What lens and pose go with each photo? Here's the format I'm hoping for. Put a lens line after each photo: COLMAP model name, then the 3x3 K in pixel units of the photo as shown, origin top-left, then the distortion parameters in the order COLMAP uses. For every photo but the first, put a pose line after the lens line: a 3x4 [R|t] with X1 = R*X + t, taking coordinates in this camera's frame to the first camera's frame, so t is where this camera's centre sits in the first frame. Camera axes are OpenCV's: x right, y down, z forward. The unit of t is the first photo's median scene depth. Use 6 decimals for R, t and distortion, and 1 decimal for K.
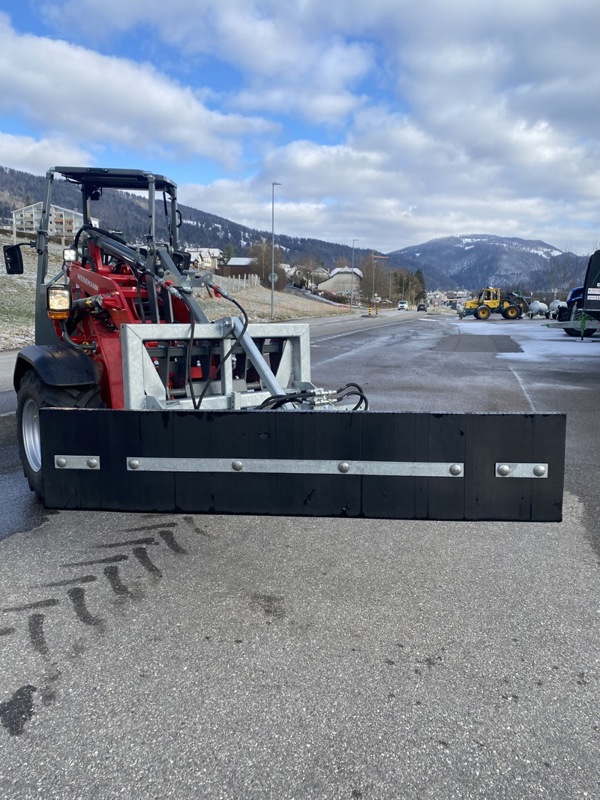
lens RADIAL K [[599.2, 0, 303.0], [0, 599.2, 400.7], [0, 0, 1]] dist [0.050089, -0.048329]
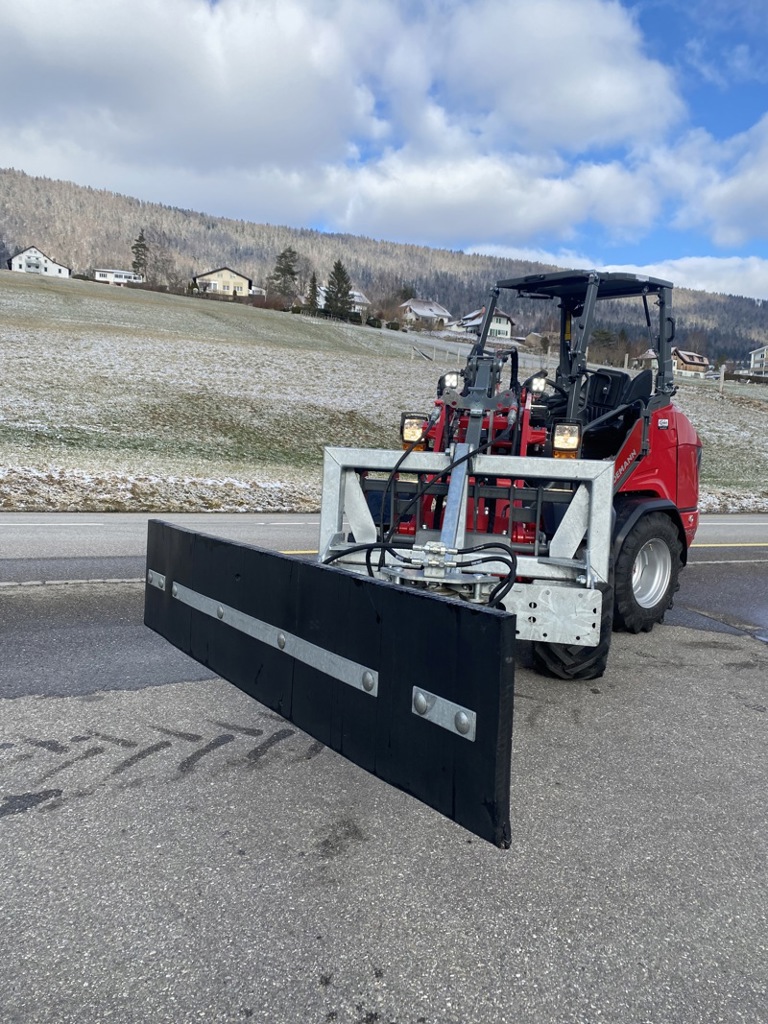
lens RADIAL K [[767.0, 0, 387.9], [0, 767.0, 512.9], [0, 0, 1]] dist [0.050089, -0.048329]
pose [[0.646111, 0.081761, -0.758851, 0.639168], [-0.155910, 0.987420, -0.026359, -0.021768], [0.747149, 0.135343, 0.650730, 0.403652]]
